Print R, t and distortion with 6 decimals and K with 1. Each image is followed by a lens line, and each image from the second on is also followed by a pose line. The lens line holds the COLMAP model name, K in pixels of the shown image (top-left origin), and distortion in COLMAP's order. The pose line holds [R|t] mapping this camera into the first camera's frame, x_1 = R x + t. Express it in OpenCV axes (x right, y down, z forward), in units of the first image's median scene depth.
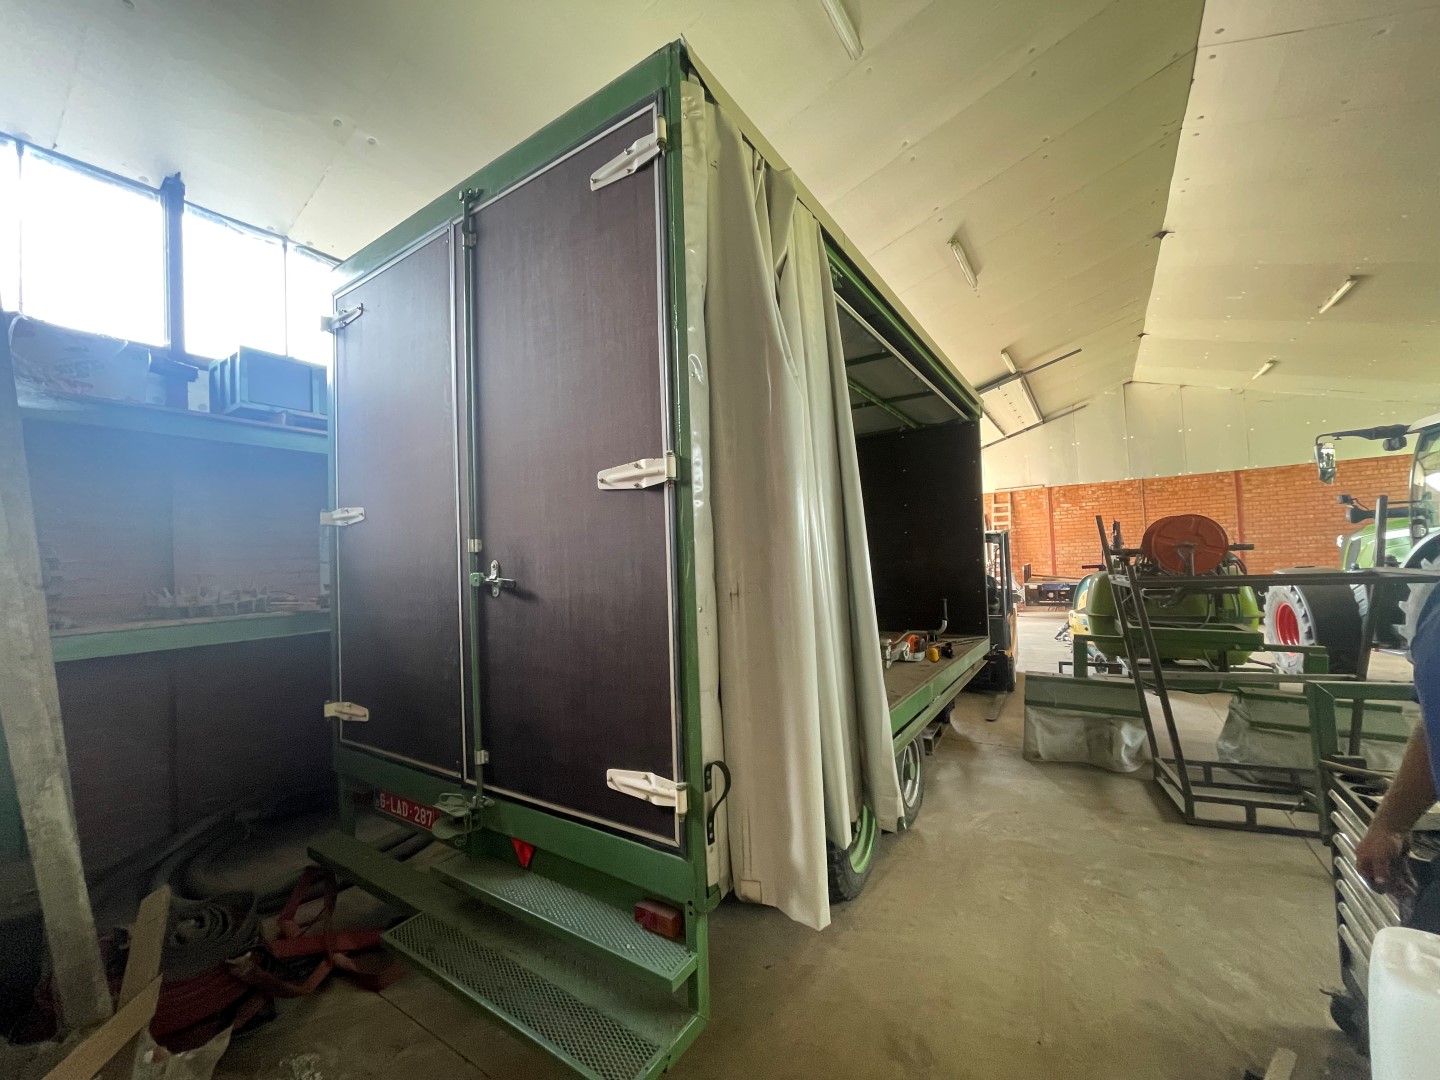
lens RADIAL K [[576.9, 0, 720.0], [0, 576.9, 540.0], [0, 0, 1]] dist [0.001510, 0.000393]
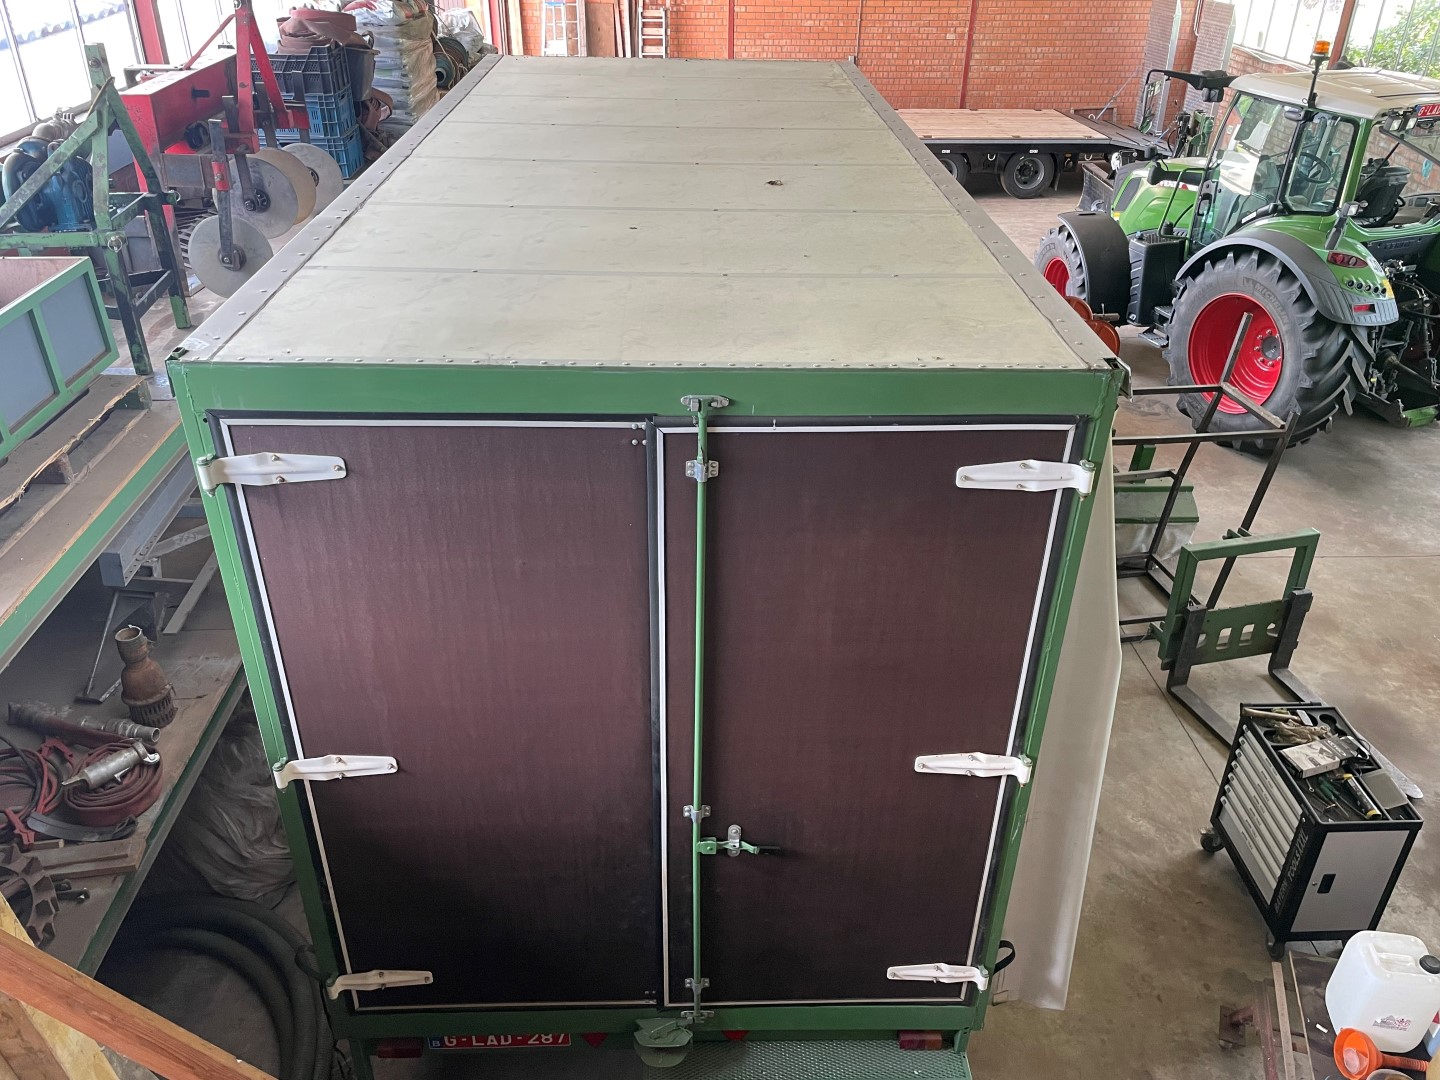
lens RADIAL K [[1099.2, 0, 720.6], [0, 1099.2, 512.7], [0, 0, 1]] dist [0.099698, -0.147404]
pose [[0.812587, -0.245223, 0.528742, -1.066715], [-0.070401, 0.859244, 0.506699, -1.084833], [-0.578573, -0.448961, 0.680947, 0.117160]]
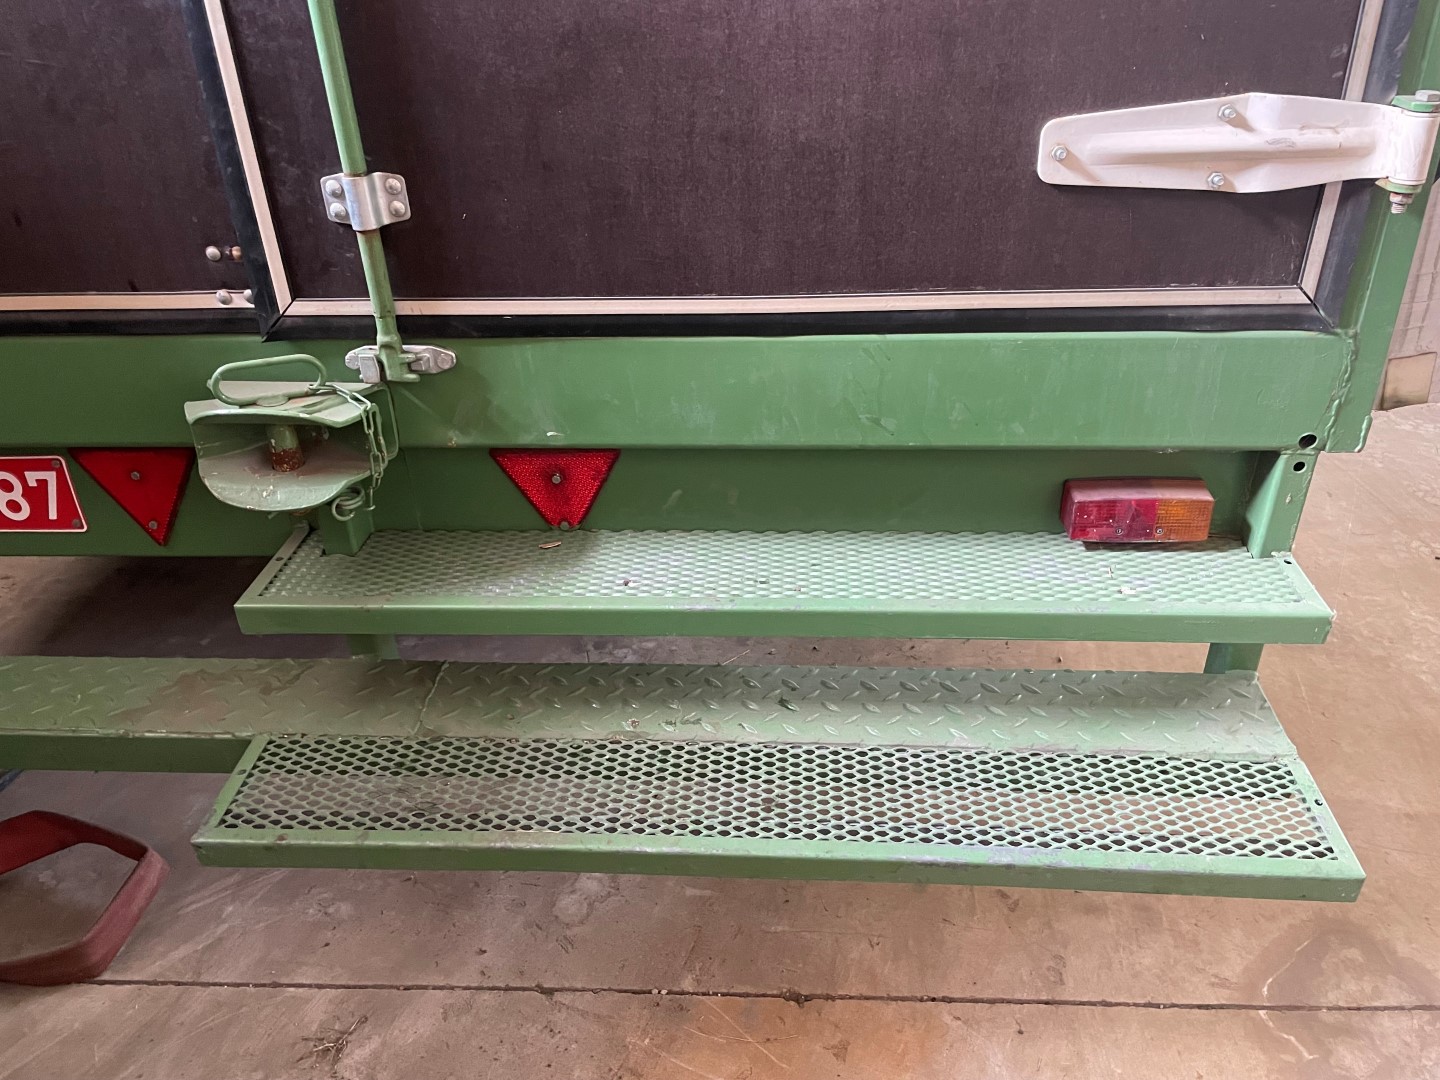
lens RADIAL K [[1099.2, 0, 720.6], [0, 1099.2, 512.7], [0, 0, 1]] dist [0.099698, -0.147404]
pose [[0.859717, -0.243608, 0.448934, -0.508175], [-0.016808, 0.864965, 0.501550, 0.232955], [-0.510494, -0.438737, 0.739531, 0.470516]]
